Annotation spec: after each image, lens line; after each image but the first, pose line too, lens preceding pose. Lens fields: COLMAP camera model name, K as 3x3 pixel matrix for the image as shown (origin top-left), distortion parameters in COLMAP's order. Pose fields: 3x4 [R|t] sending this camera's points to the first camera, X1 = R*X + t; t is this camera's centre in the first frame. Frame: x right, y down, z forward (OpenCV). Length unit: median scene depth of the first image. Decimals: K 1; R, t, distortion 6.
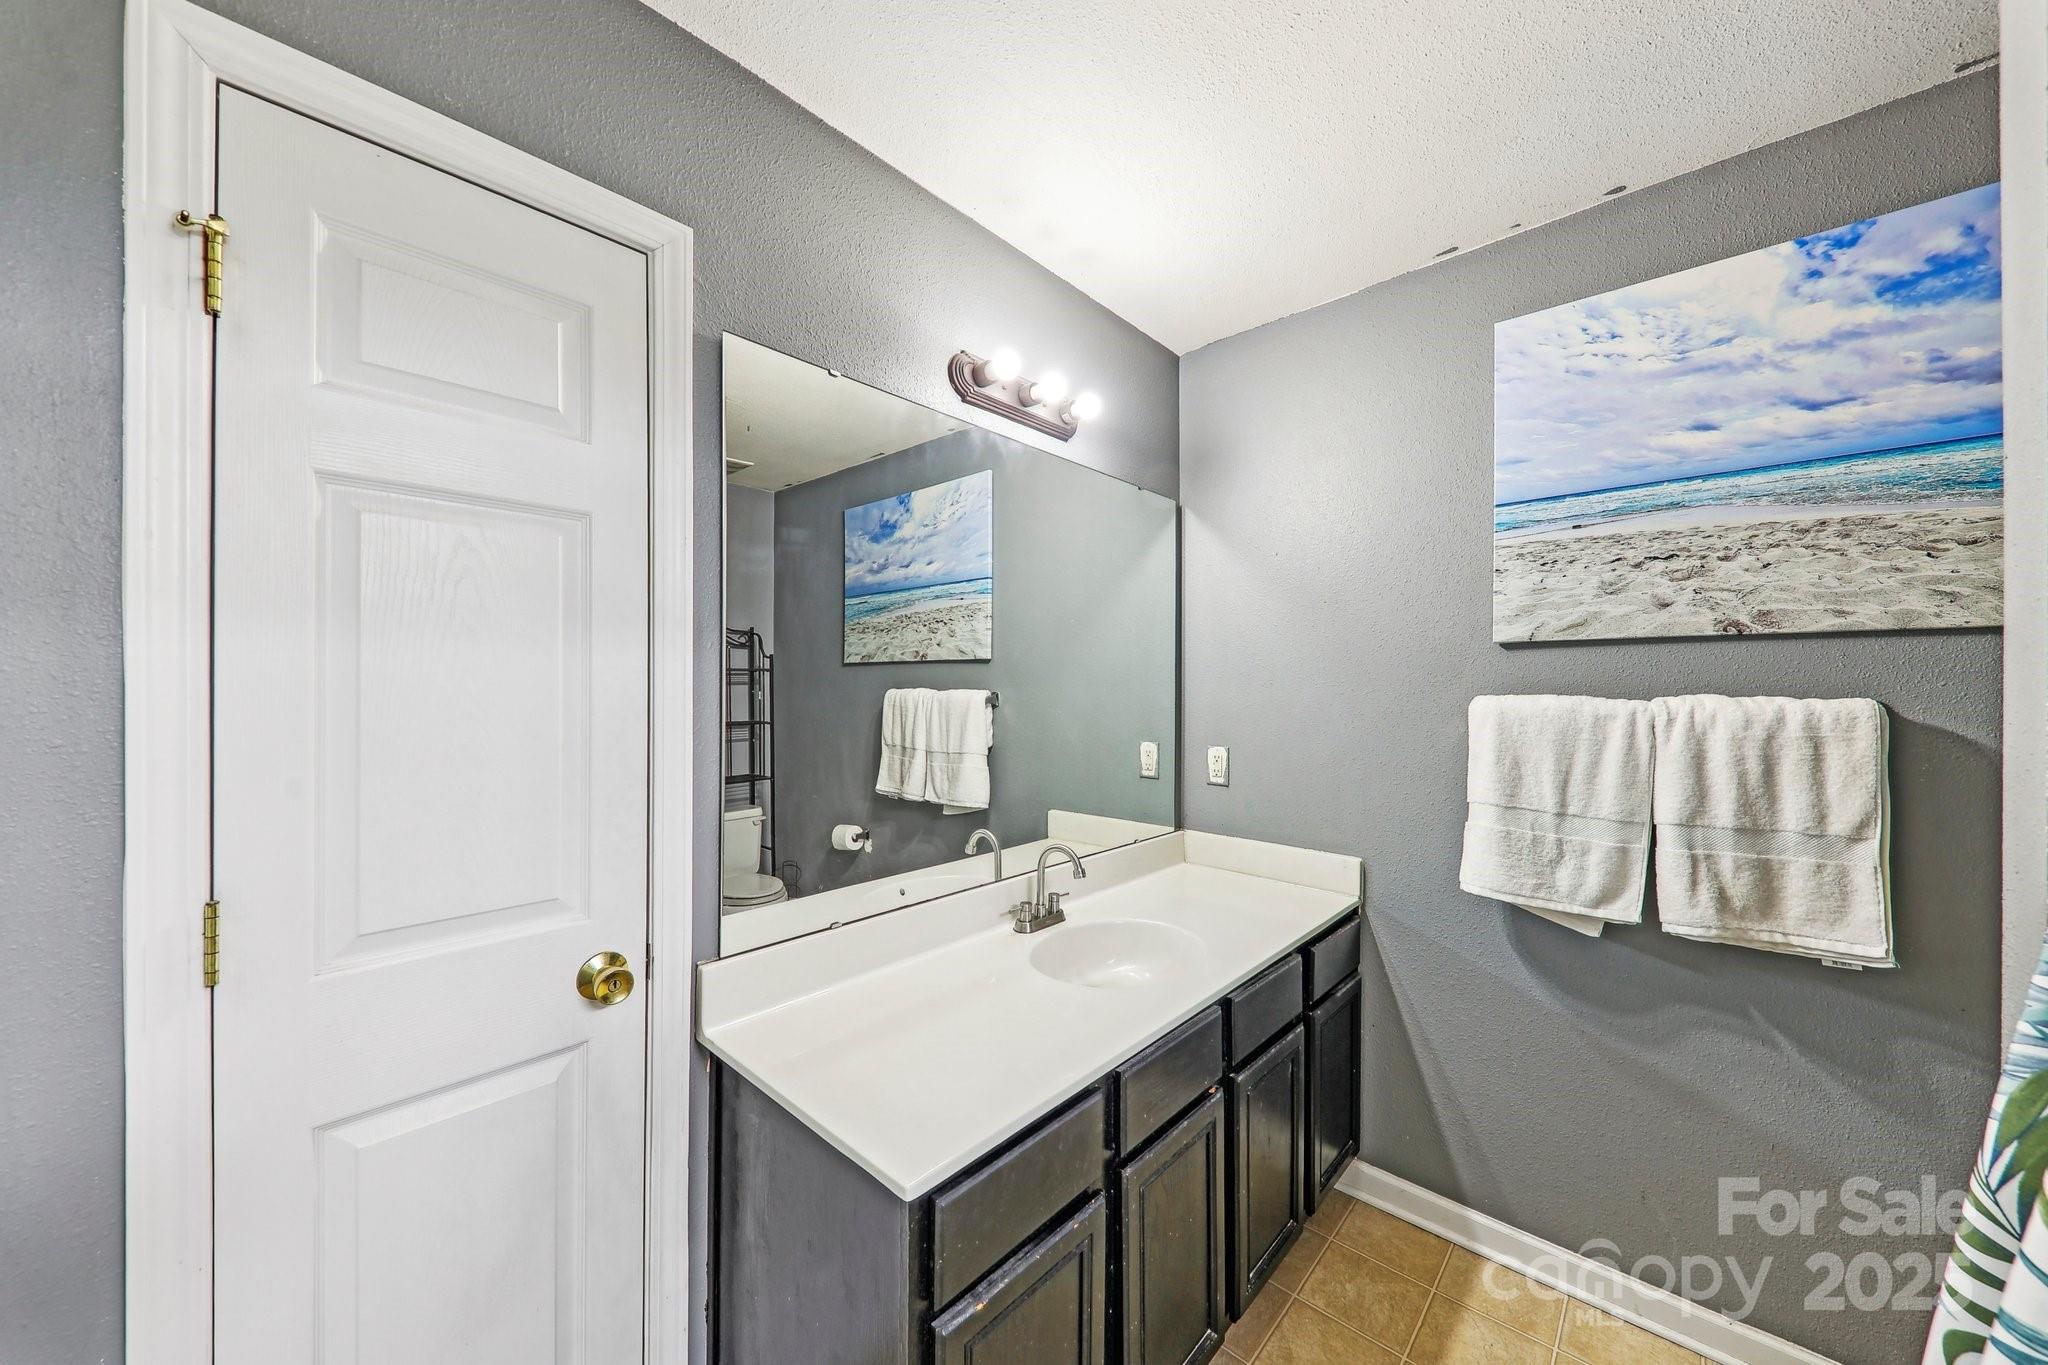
lens RADIAL K [[713.8, 0, 1021.7], [0, 713.8, 687.2], [0, 0, 1]] dist [0.012109, -0.007689]
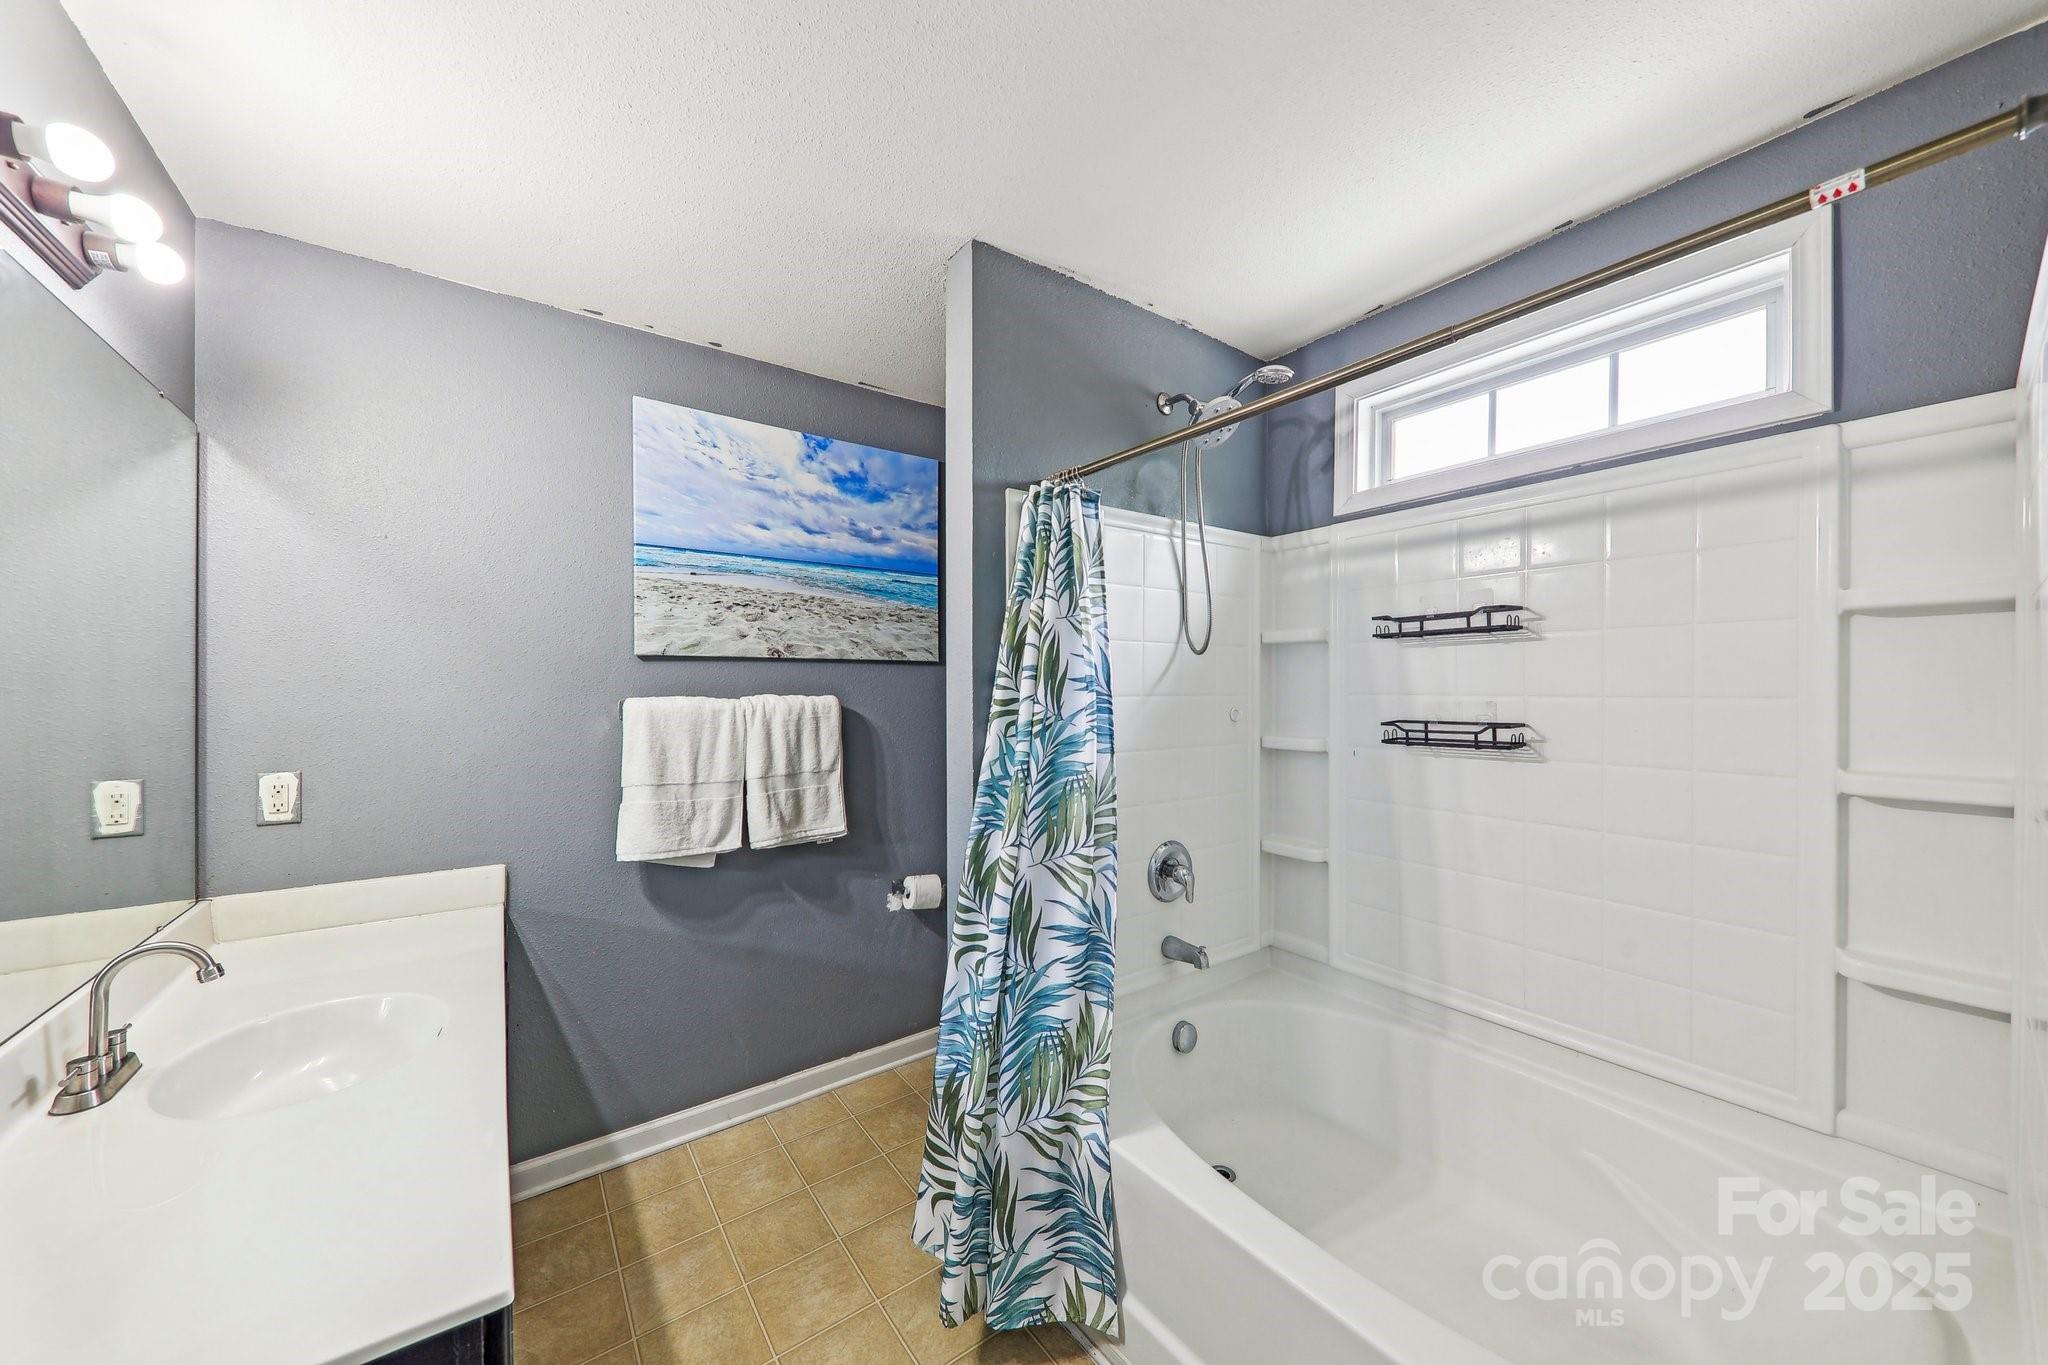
lens RADIAL K [[713.8, 0, 1021.7], [0, 713.8, 687.2], [0, 0, 1]] dist [0.012109, -0.007689]
pose [[0.189465, -0.001760, 0.981886, -0.480655], [0.006949, 0.999976, 0.000452, -0.002993], [-0.981863, 0.006737, 0.189472, 0.132743]]
